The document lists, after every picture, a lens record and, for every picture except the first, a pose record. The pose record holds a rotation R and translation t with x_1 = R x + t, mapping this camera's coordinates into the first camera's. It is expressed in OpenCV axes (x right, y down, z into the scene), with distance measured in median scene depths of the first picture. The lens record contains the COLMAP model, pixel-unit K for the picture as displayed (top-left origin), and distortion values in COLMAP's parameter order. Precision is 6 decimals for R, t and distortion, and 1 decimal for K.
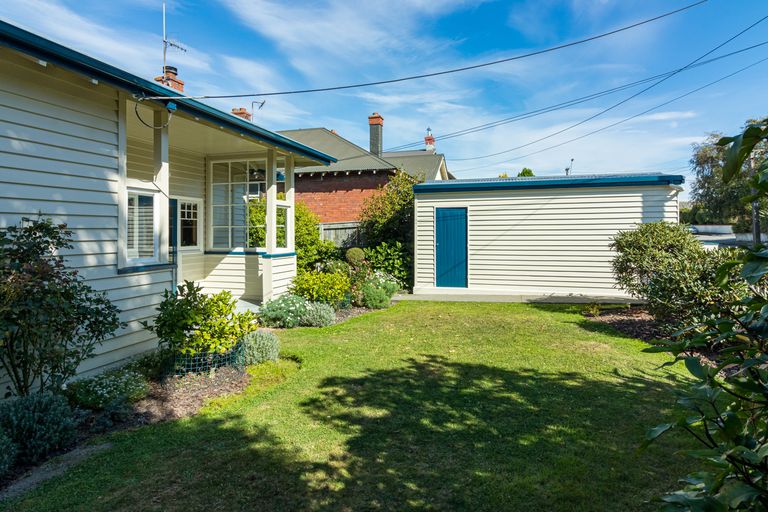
lens RADIAL K [[429.0, 0, 402.7], [0, 429.0, 233.1], [0, 0, 1]] dist [0.030708, -0.000270]
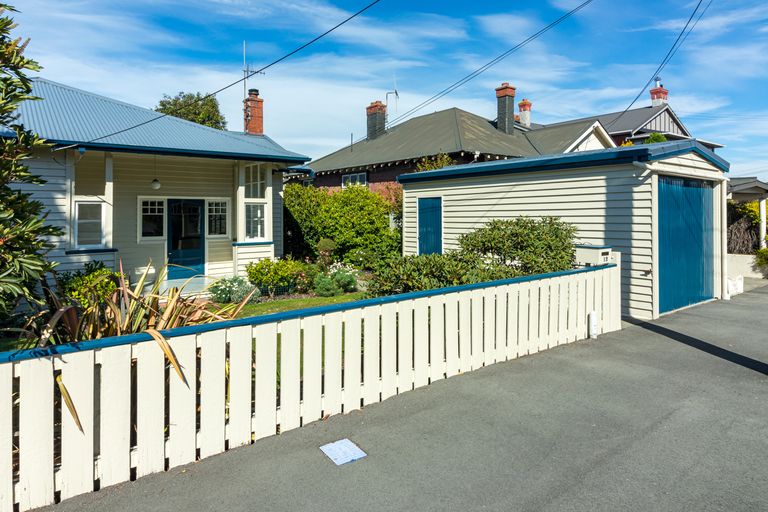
lens RADIAL K [[492.3, 0, 402.1], [0, 492.3, 216.9], [0, 0, 1]] dist [0.001579, -0.001033]
pose [[0.811419, 0.000437, -0.584465, 0.832419], [0.004877, 0.999960, 0.007518, -0.031378], [0.584444, -0.008951, 0.811384, 0.125554]]
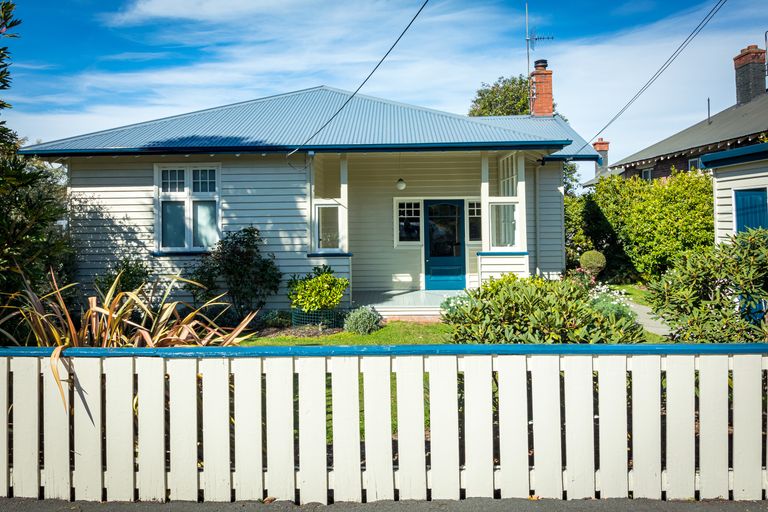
lens RADIAL K [[588.7, 0, 383.5], [0, 588.7, 213.1], [0, 0, 1]] dist [-0.008475, -0.006366]
pose [[0.225223, -0.008315, -0.974272, 0.911916], [0.009142, 0.999938, -0.006420, -0.032784], [0.974264, -0.007461, 0.225284, 0.436007]]
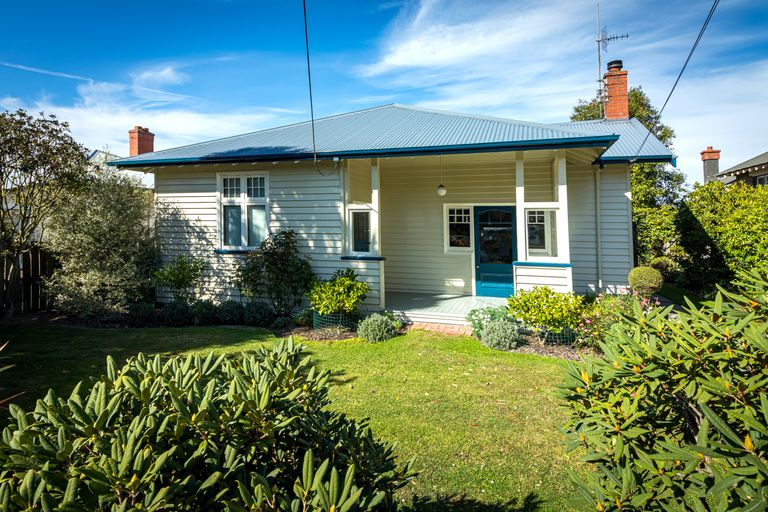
lens RADIAL K [[449.0, 0, 382.7], [0, 449.0, 210.8], [0, 0, 1]] dist [0.019143, -0.001133]
pose [[-0.081187, -0.027667, -0.996315, 0.639557], [-0.006392, 0.999609, -0.027238, -0.030347], [0.996678, 0.004157, -0.081332, 0.737686]]
